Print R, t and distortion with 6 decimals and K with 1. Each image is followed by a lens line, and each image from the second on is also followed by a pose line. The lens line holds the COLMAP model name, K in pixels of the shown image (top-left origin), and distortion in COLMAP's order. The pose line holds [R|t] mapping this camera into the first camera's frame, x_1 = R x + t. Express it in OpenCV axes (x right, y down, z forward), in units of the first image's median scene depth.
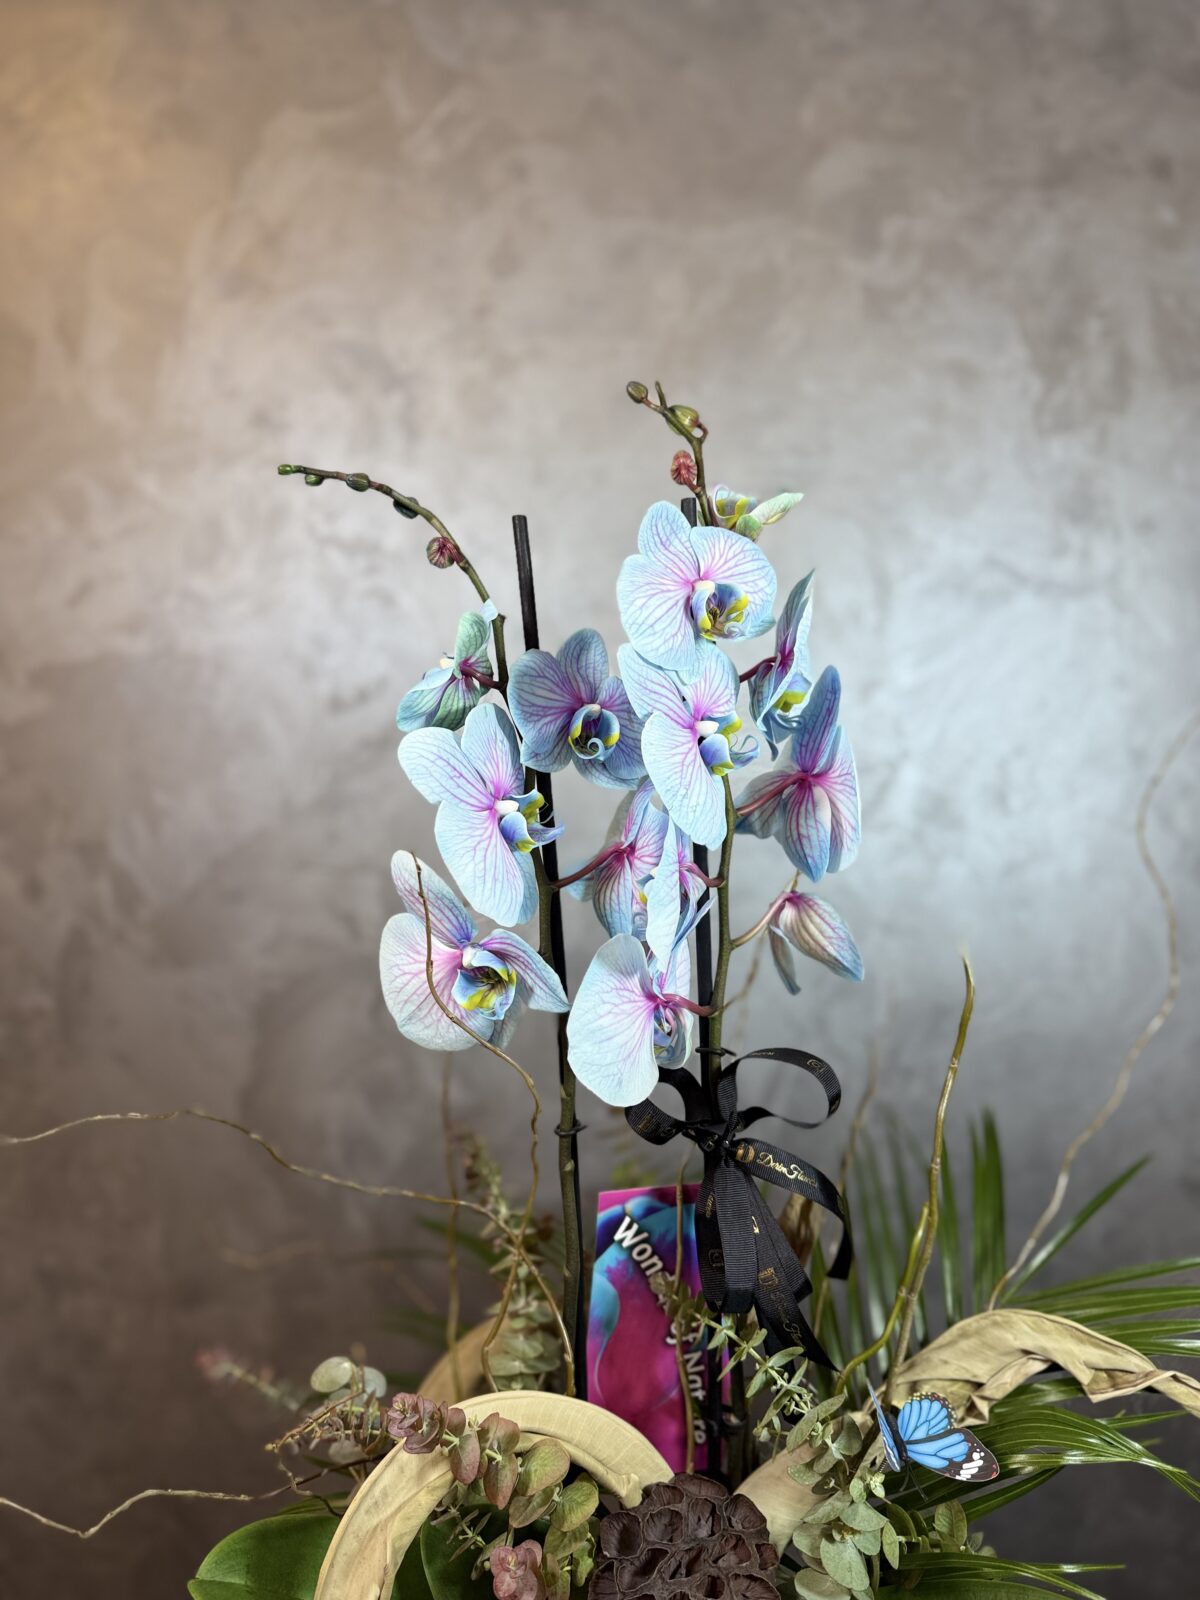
lens RADIAL K [[1118.9, 0, 600.0], [0, 1118.9, 800.0], [0, 0, 1]] dist [0.033560, -0.039266]
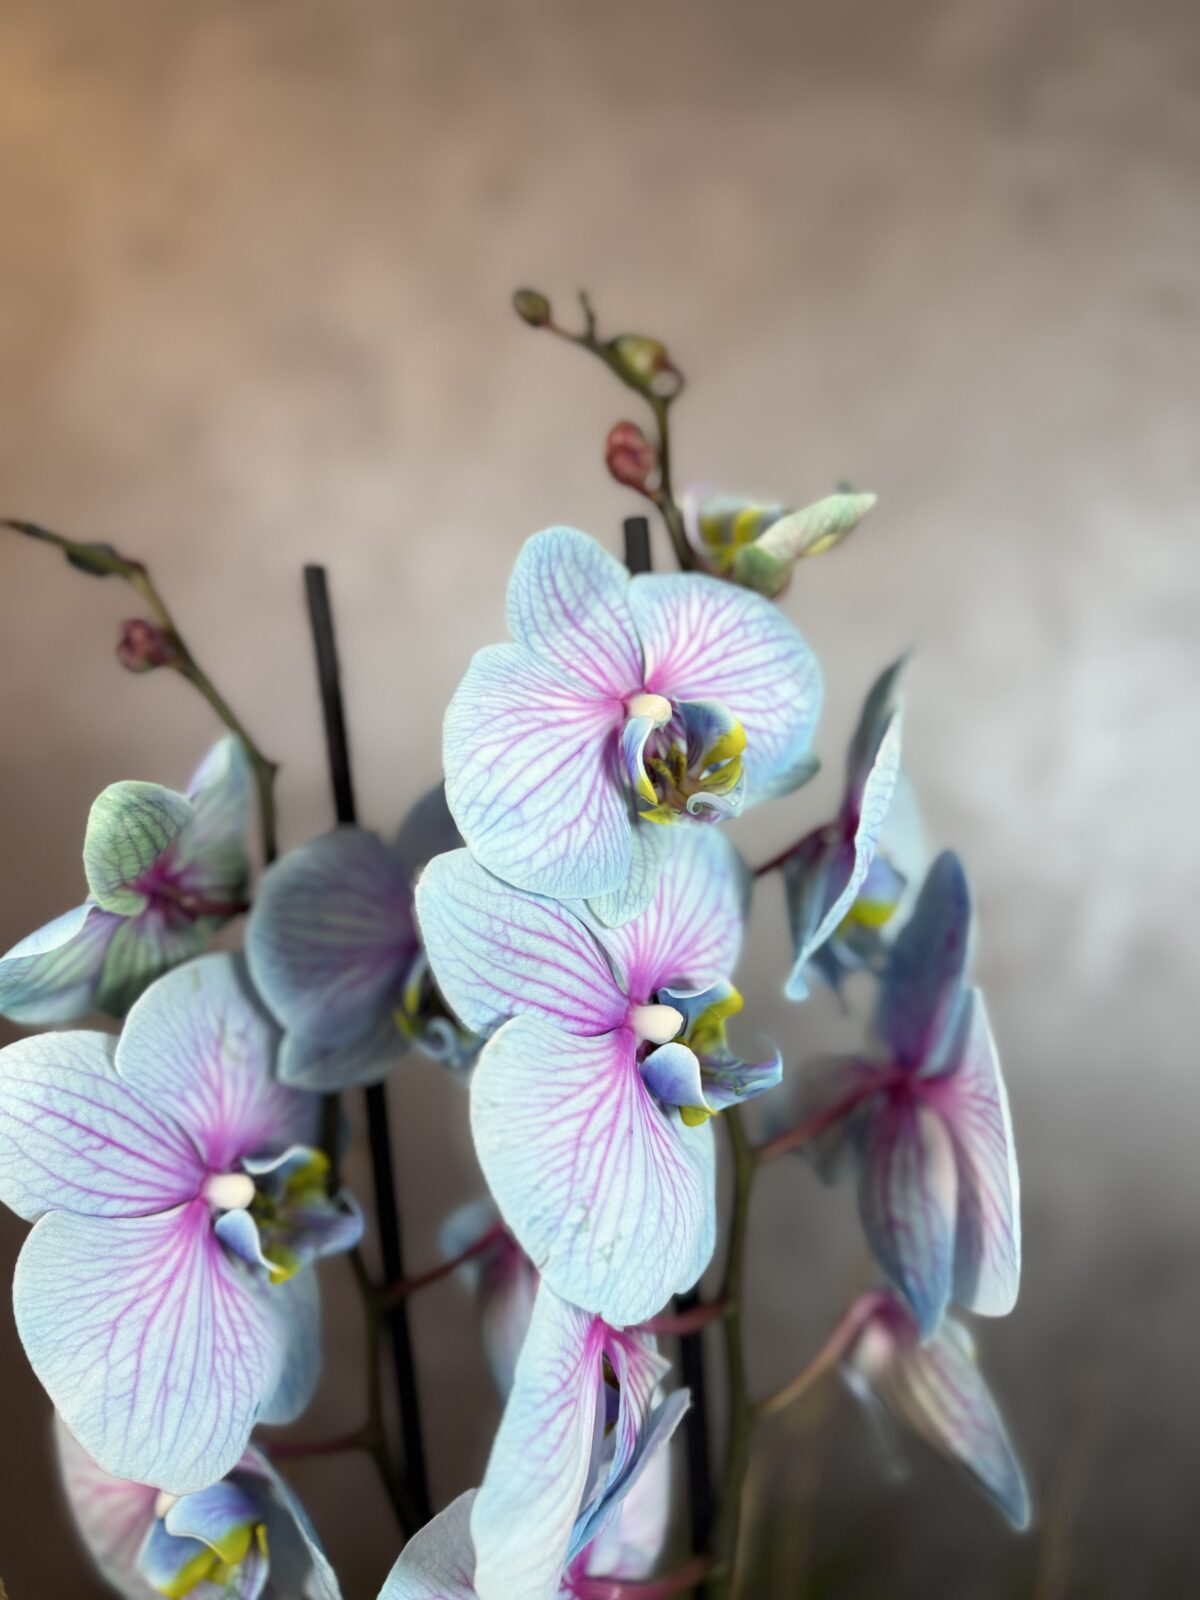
lens RADIAL K [[1120.8, 0, 597.9], [0, 1120.8, 777.3], [0, 0, 1]] dist [0.088324, -0.133247]
pose [[0.990492, -0.016665, -0.136557, 0.131405], [0.012325, 0.999394, -0.032563, -0.144261], [0.137017, 0.030570, 0.990097, 0.534855]]
